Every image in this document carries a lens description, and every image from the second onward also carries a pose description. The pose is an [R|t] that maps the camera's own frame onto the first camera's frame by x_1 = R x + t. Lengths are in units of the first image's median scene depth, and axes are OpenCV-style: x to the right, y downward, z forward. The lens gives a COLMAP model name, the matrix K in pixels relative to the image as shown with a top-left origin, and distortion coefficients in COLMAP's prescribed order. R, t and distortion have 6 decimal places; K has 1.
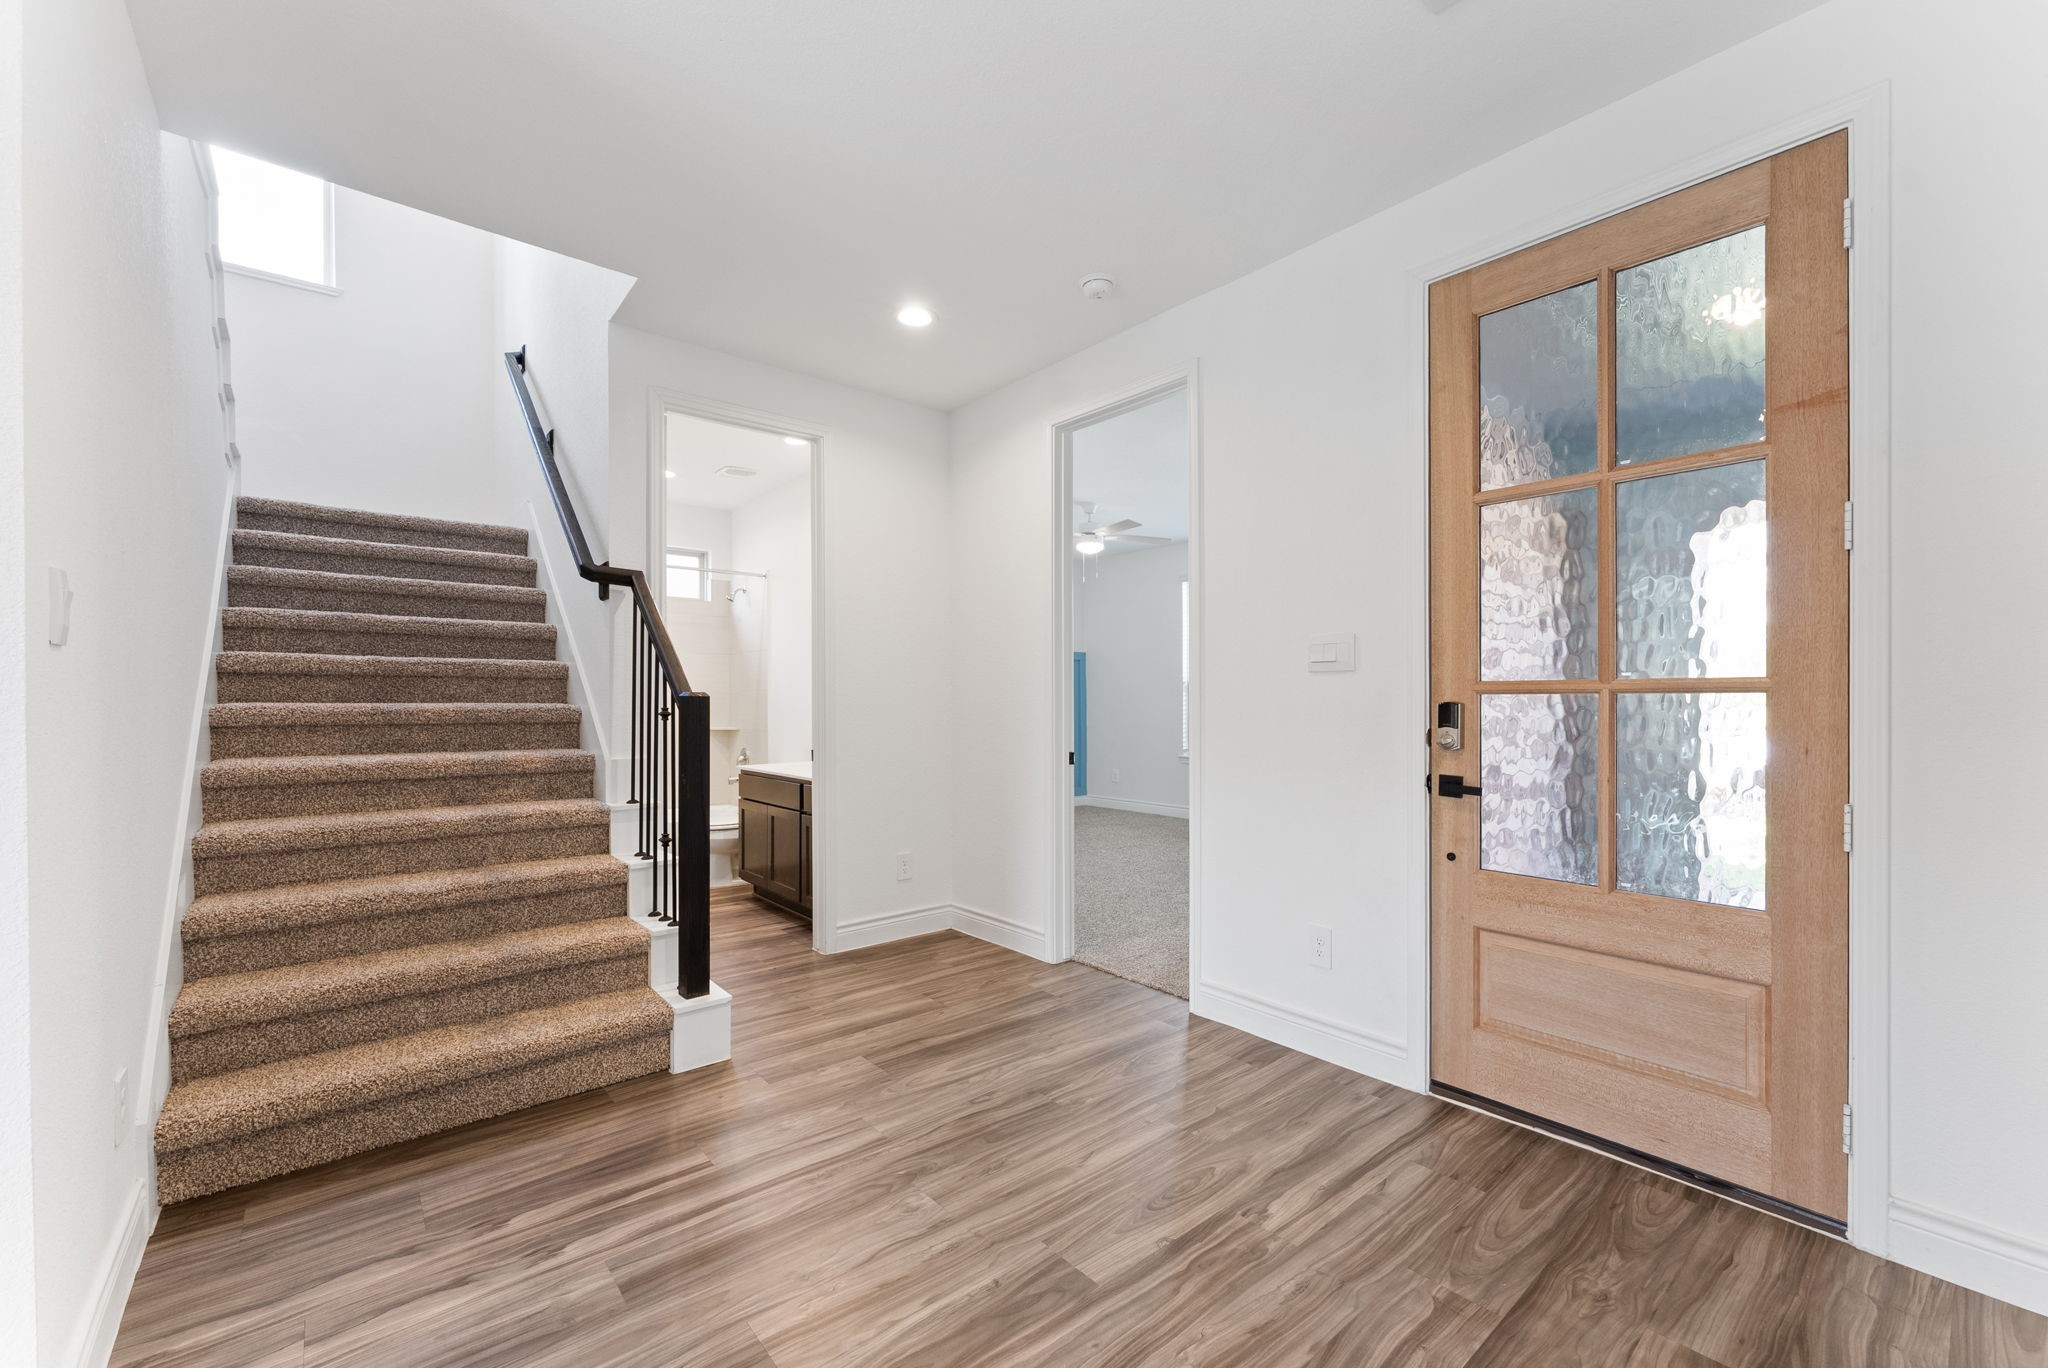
lens RADIAL K [[836.4, 0, 1032.2], [0, 836.4, 712.1], [0, 0, 1]] dist [-0.000233, -0.000017]
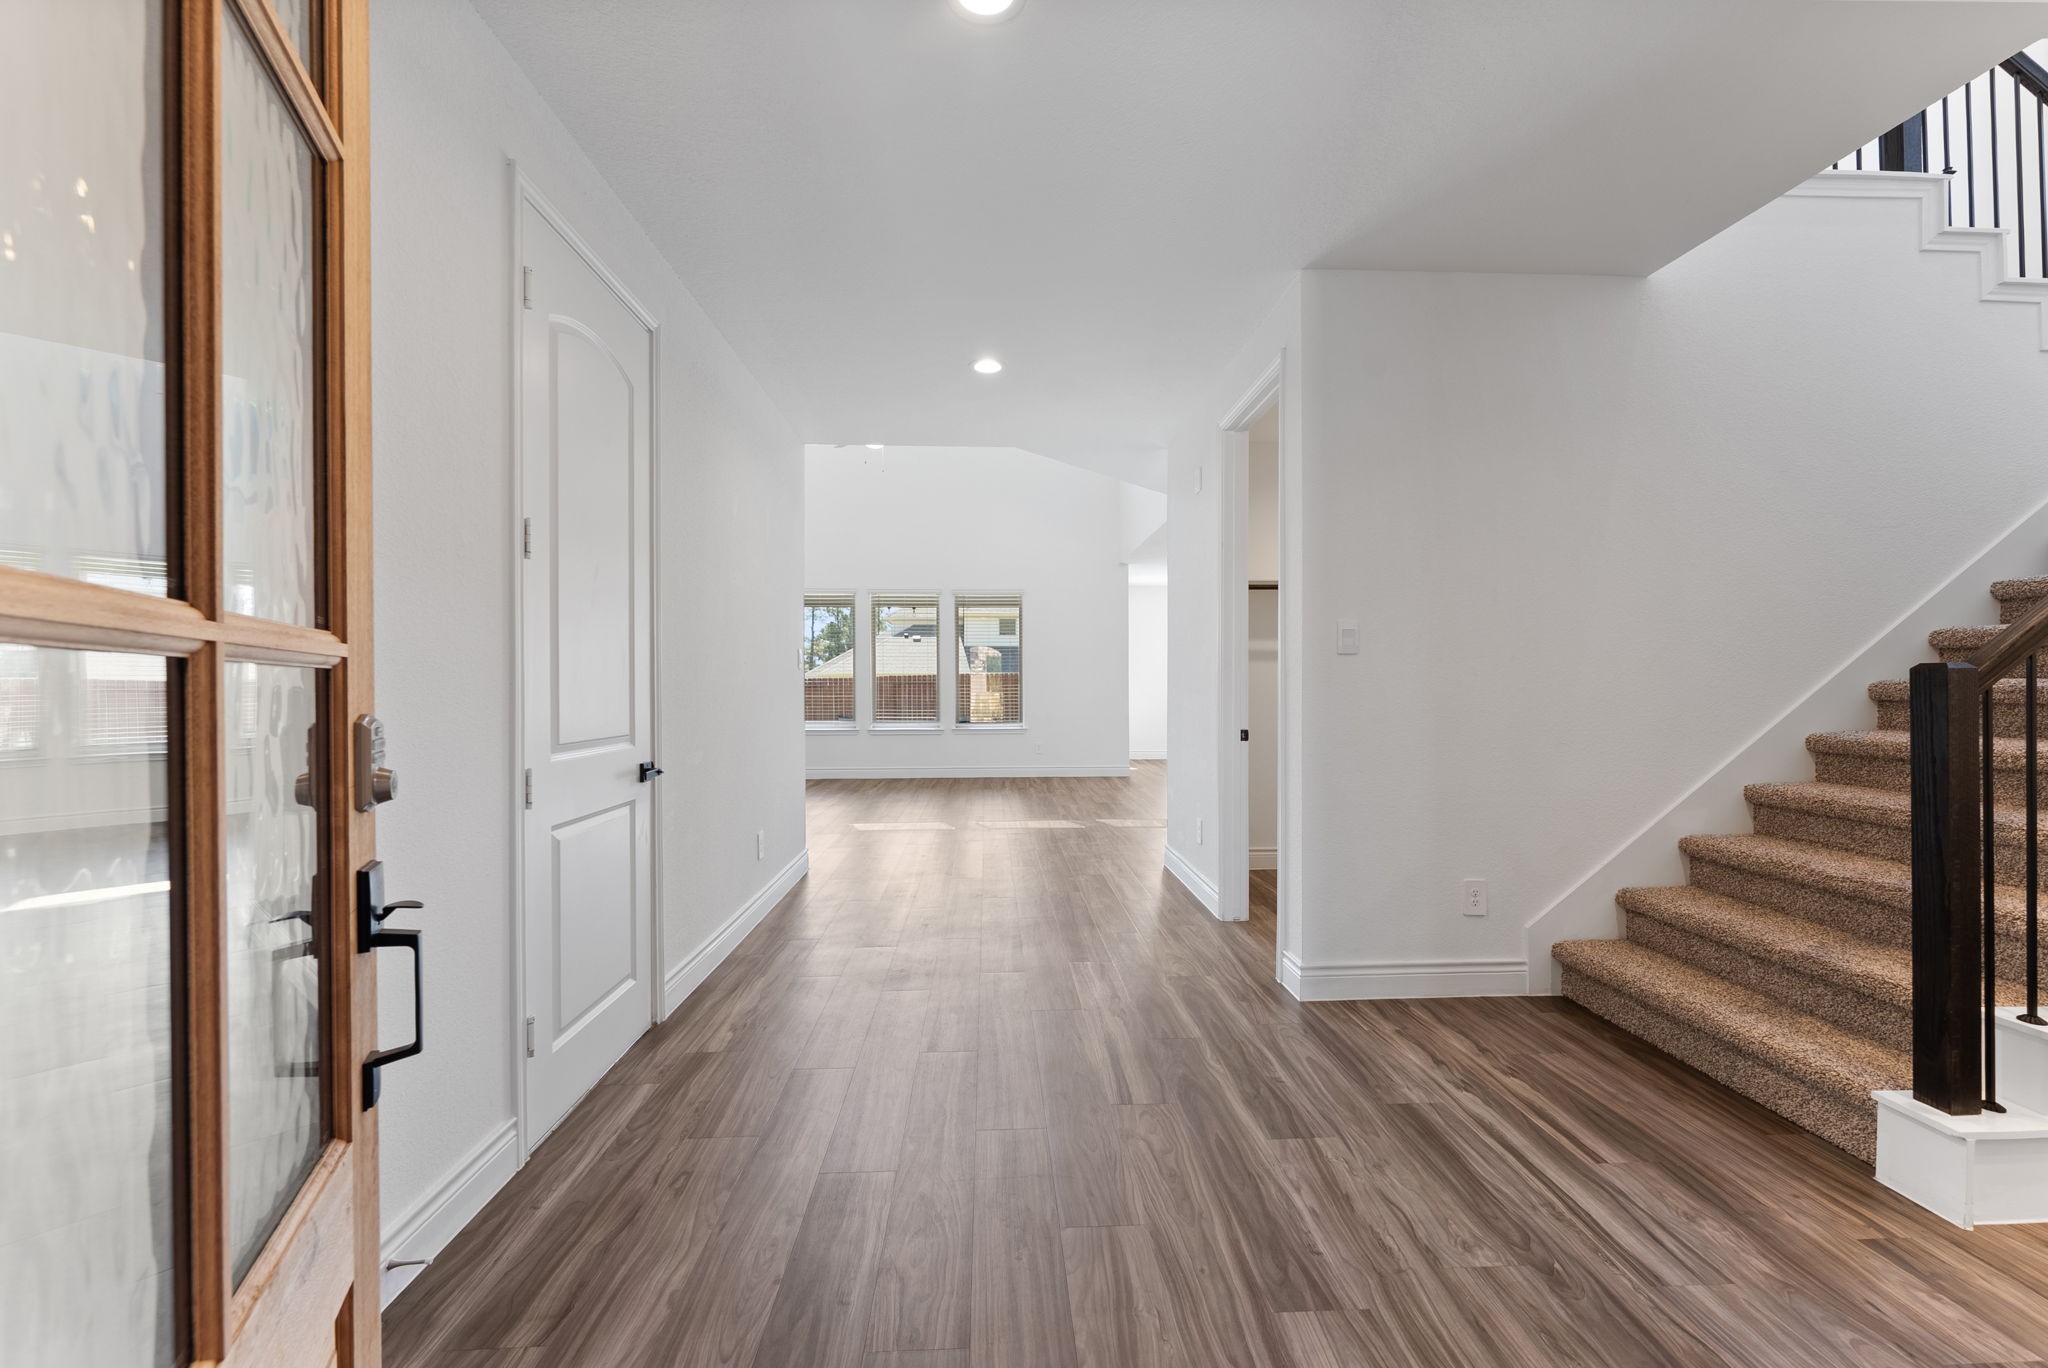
lens RADIAL K [[850.3, 0, 1028.0], [0, 850.3, 679.9], [0, 0, 1]] dist [-0.000579, -0.000042]
pose [[-0.616651, 0.002830, -0.787231, 0.817401], [-0.007821, 0.999922, 0.009721, -0.016938], [0.787198, 0.012152, -0.616581, 1.123876]]
